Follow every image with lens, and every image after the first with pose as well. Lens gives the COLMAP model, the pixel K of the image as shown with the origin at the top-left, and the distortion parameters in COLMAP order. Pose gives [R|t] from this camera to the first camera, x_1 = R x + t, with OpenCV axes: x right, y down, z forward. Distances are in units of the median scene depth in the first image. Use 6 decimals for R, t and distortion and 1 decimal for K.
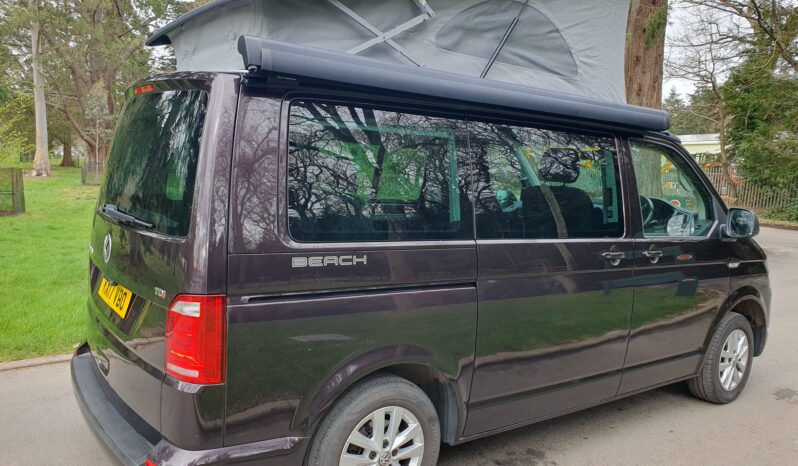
lens RADIAL K [[602.9, 0, 399.1], [0, 602.9, 221.2], [0, 0, 1]] dist [0.052693, -0.001363]
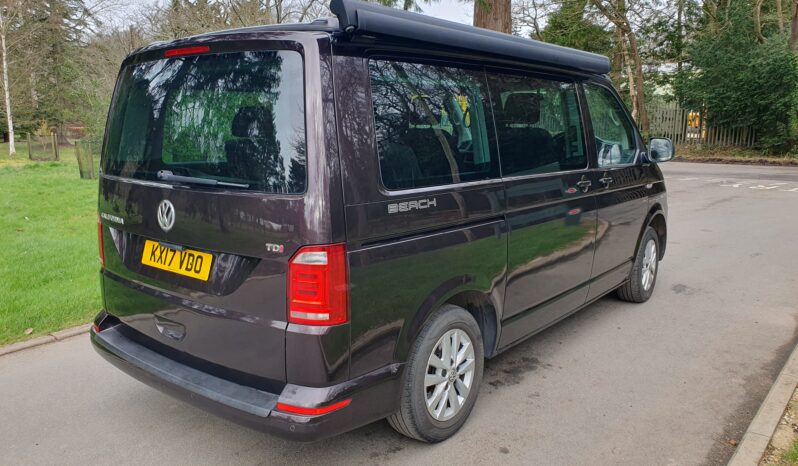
lens RADIAL K [[614.3, 0, 399.0], [0, 614.3, 233.0], [0, 0, 1]] dist [0.093930, -0.002203]
pose [[0.961963, -0.108064, 0.250895, -0.357761], [0.085812, 0.991477, 0.098030, 0.002739], [-0.259350, -0.072771, 0.963038, -0.071793]]
